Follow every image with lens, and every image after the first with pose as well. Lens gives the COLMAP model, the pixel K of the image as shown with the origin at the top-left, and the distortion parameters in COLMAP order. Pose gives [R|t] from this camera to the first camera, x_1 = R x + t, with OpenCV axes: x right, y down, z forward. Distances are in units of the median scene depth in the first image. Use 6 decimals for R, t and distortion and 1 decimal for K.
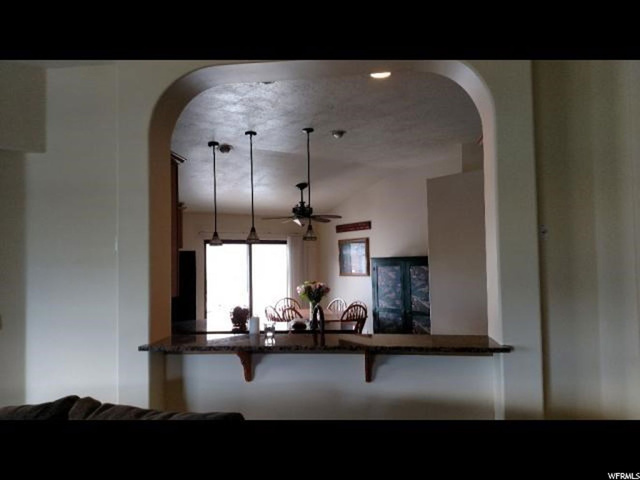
lens RADIAL K [[490.5, 0, 313.0], [0, 490.5, 245.6], [0, 0, 1]] dist [0.087246, -0.120417]
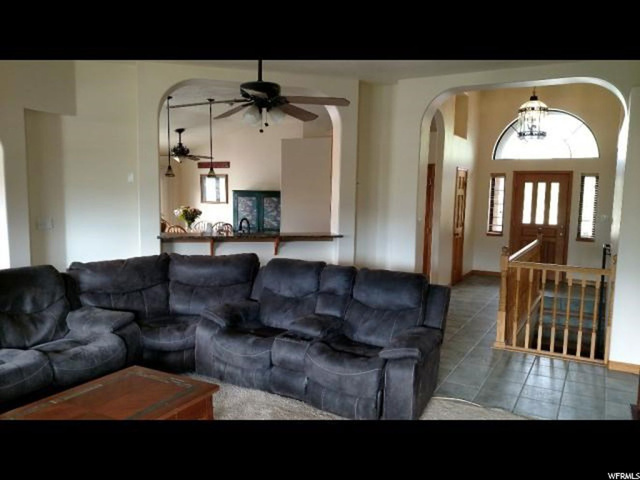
lens RADIAL K [[490.5, 0, 320.0], [0, 490.5, 238.8], [0, 0, 1]] dist [0.087246, -0.120417]
pose [[0.915456, -0.000085, 0.402418, -0.217140], [-0.050780, 0.991982, 0.115729, -0.011325], [-0.399201, -0.126380, 0.908111, -0.359375]]
